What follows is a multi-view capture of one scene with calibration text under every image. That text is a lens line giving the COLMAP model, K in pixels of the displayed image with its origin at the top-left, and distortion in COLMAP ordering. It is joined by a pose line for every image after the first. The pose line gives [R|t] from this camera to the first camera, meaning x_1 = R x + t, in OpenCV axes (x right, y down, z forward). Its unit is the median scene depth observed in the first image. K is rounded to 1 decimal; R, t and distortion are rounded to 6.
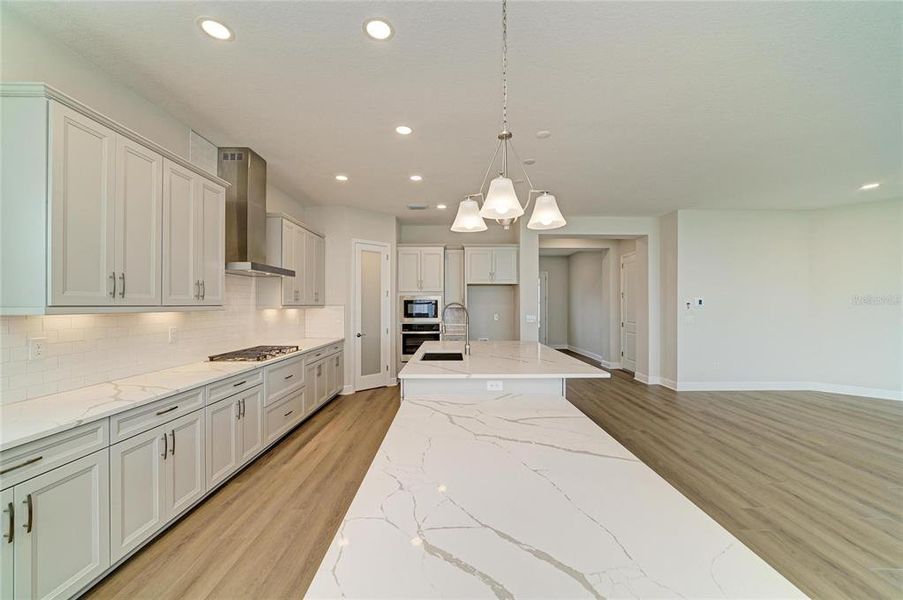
lens RADIAL K [[347.3, 0, 454.7], [0, 347.3, 302.9], [0, 0, 1]] dist [-0.009465, 0.000515]
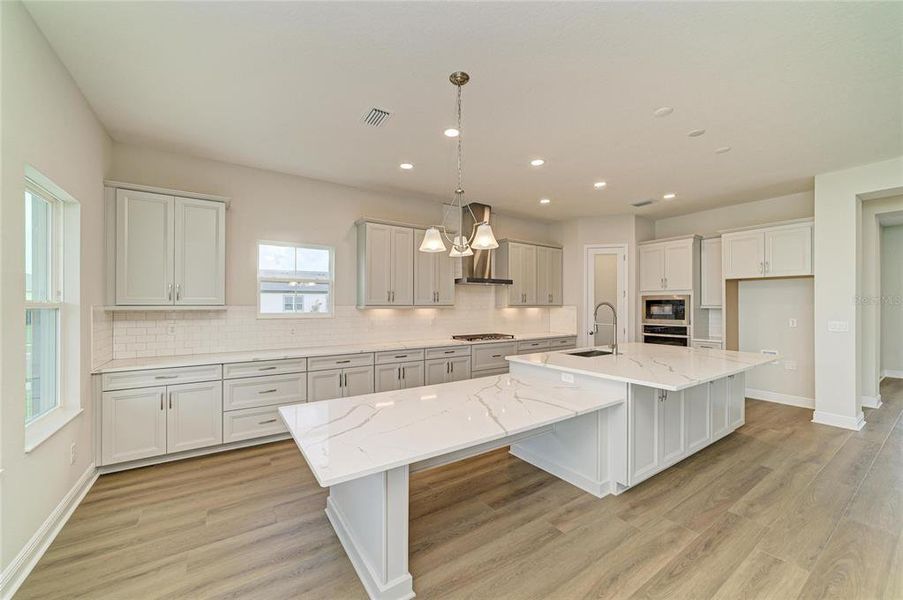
lens RADIAL K [[347.3, 0, 458.5], [0, 347.3, 303.5], [0, 0, 1]] dist [-0.009465, 0.000515]
pose [[0.566080, -0.003276, -0.824344, 0.428843], [0.004584, 0.999989, -0.000826, -0.000536], [0.824337, -0.003311, 0.566089, 0.043444]]
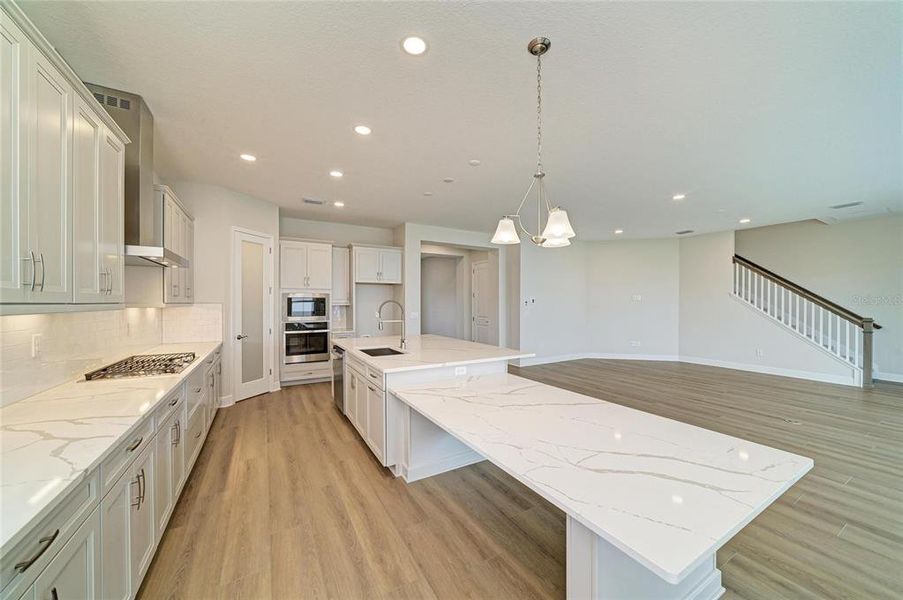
lens RADIAL K [[327.0, 0, 454.6], [0, 327.0, 304.1], [0, 0, 1]] dist [-0.006305, 0.002186]
pose [[0.868252, -0.001493, 0.496121, -0.235511], [-0.003491, 0.999952, 0.009119, -0.000151], [-0.496111, -0.009650, 0.868205, 0.020953]]
